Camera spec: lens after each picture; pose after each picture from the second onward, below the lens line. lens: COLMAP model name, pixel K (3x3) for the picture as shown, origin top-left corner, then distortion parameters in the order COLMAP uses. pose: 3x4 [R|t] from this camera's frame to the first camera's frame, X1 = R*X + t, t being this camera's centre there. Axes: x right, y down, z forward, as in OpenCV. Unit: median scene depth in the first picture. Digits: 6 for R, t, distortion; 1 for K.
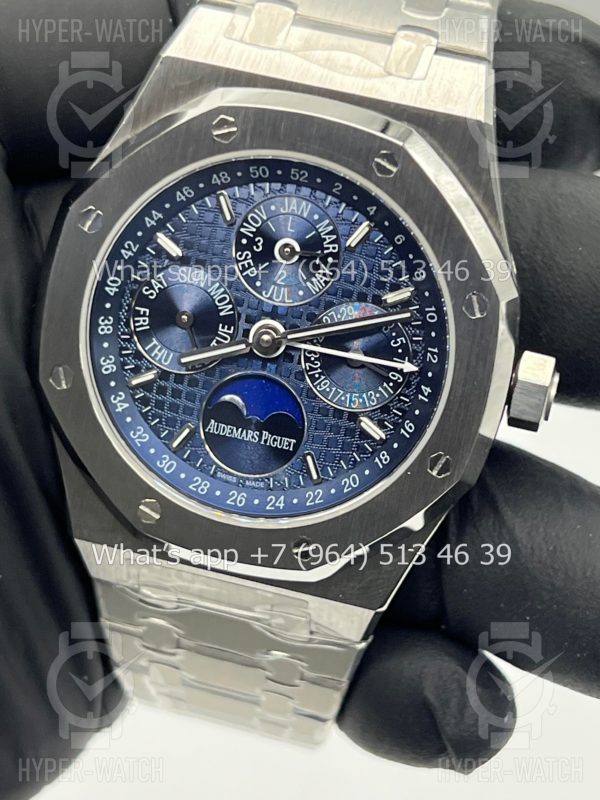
lens RADIAL K [[1866.0, 0, 297.9], [0, 1866.0, 396.5], [0, 0, 1]] dist [0.297460, 0.000000]
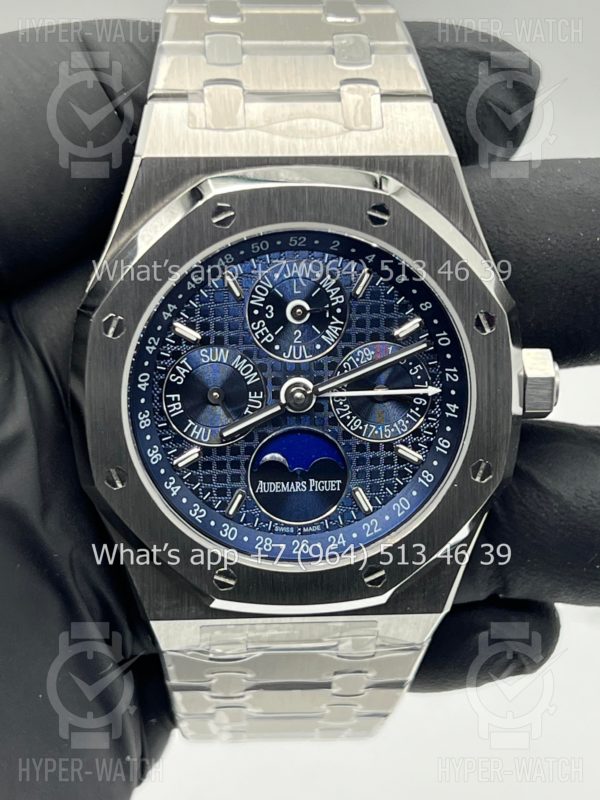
lens RADIAL K [[1866.0, 0, 301.9], [0, 1866.0, 392.9], [0, 0, 1]] dist [0.297460, 0.000000]
pose [[0.950314, -0.241063, 0.196958, -0.222942], [0.231091, 0.970228, 0.072488, -0.108724], [-0.208568, -0.023371, 0.977728, -0.043279]]
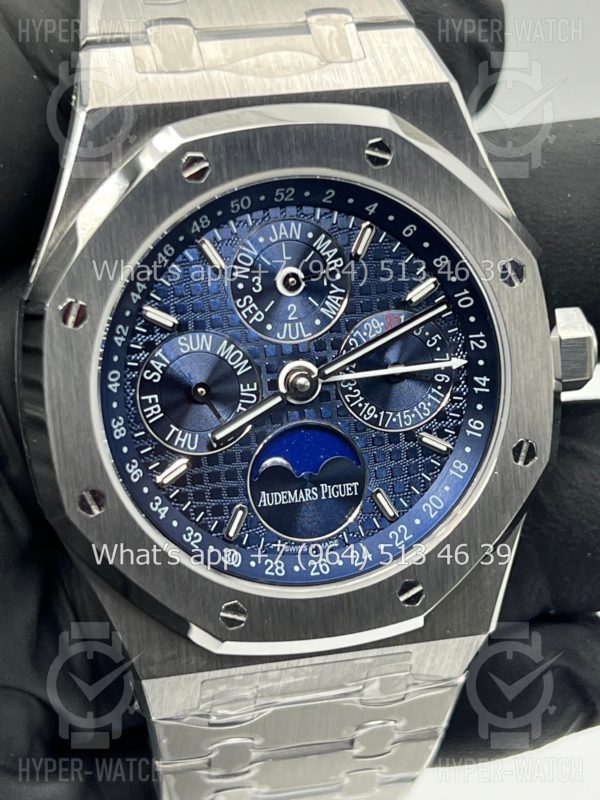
lens RADIAL K [[1866.0, 0, 296.9], [0, 1866.0, 398.5], [0, 0, 1]] dist [0.297460, 0.000000]
pose [[0.893163, -0.312413, 0.323509, -0.304343], [0.322159, 0.946369, 0.024474, -0.045687], [-0.313805, 0.082363, 0.945908, 0.164462]]
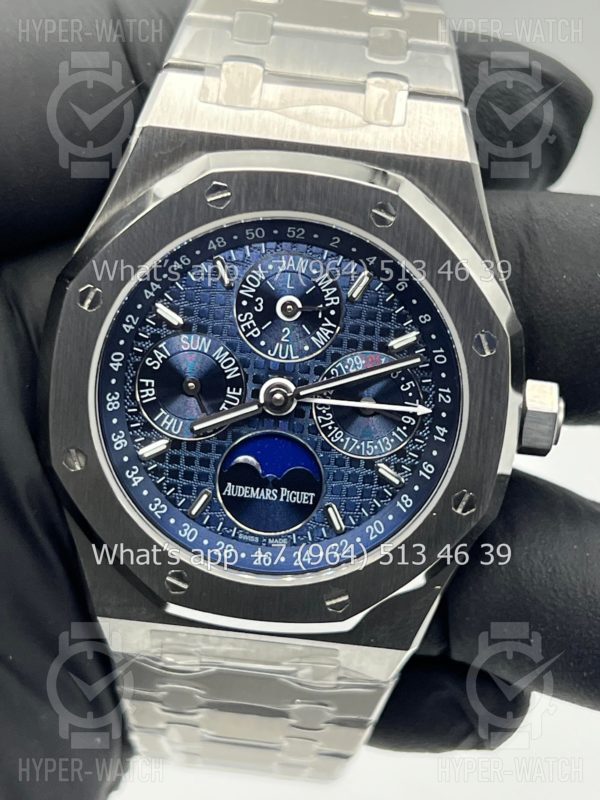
lens RADIAL K [[1866.0, 0, 303.5], [0, 1866.0, 400.7], [0, 0, 1]] dist [0.297460, 0.000000]
pose [[0.985009, -0.113475, 0.129925, -0.132718], [0.110807, 0.993459, 0.027603, -0.054861], [-0.132207, -0.012793, 0.991140, 0.005712]]
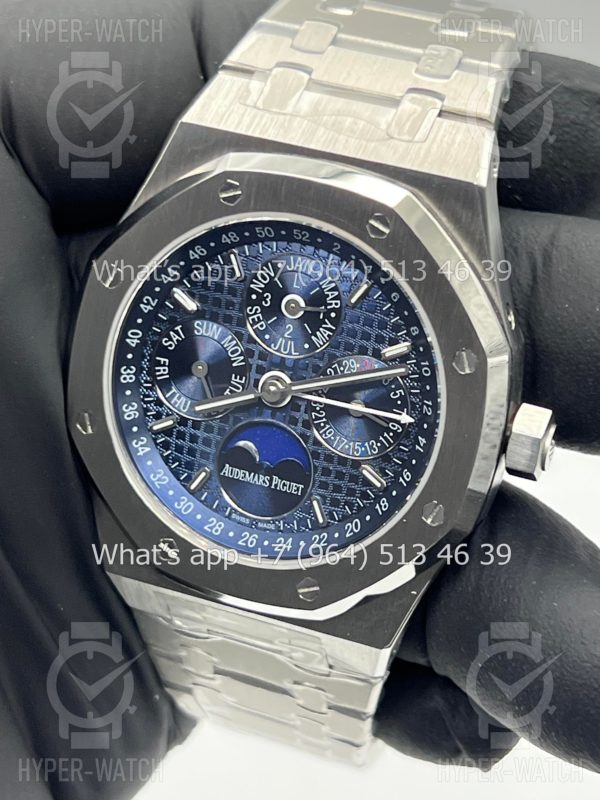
lens RADIAL K [[1866.0, 0, 305.0], [0, 1866.0, 396.4], [0, 0, 1]] dist [0.297460, 0.000000]
pose [[0.989261, 0.009799, -0.145833, 0.153161], [-0.007123, 0.999797, 0.018860, -0.046640], [0.145988, -0.017619, 0.989129, -0.038170]]
